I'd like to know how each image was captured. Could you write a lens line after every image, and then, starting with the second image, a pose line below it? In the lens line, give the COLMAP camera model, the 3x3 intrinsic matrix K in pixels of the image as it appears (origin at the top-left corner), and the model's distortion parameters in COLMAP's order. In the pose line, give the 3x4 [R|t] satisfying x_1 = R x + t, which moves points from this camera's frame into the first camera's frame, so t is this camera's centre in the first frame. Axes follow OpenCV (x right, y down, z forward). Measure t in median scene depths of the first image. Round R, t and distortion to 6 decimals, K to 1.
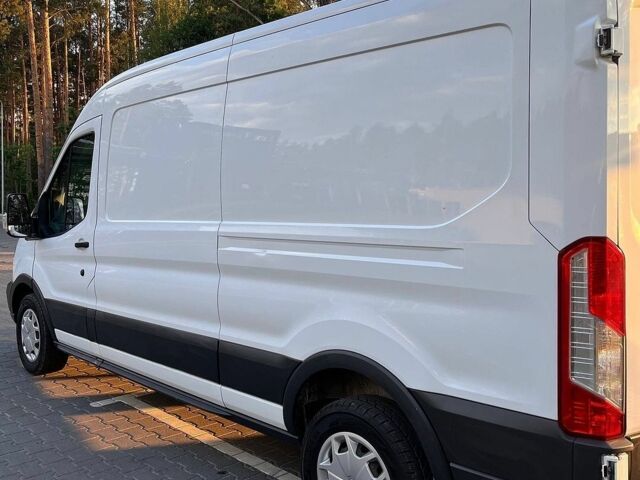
lens RADIAL K [[658.6, 0, 320.0], [0, 658.6, 240.0], [0, 0, 1]] dist [0.018915, 0.017986]
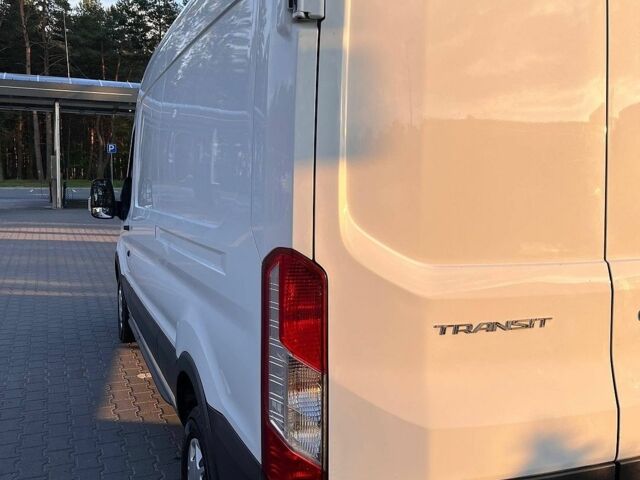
lens RADIAL K [[658.6, 0, 320.0], [0, 658.6, 240.0], [0, 0, 1]] dist [0.018915, 0.017986]
pose [[0.922350, 0.043901, -0.383853, 0.745322], [-0.033945, 0.998889, 0.032677, -0.040789], [0.384861, -0.017110, 0.922816, 0.270245]]
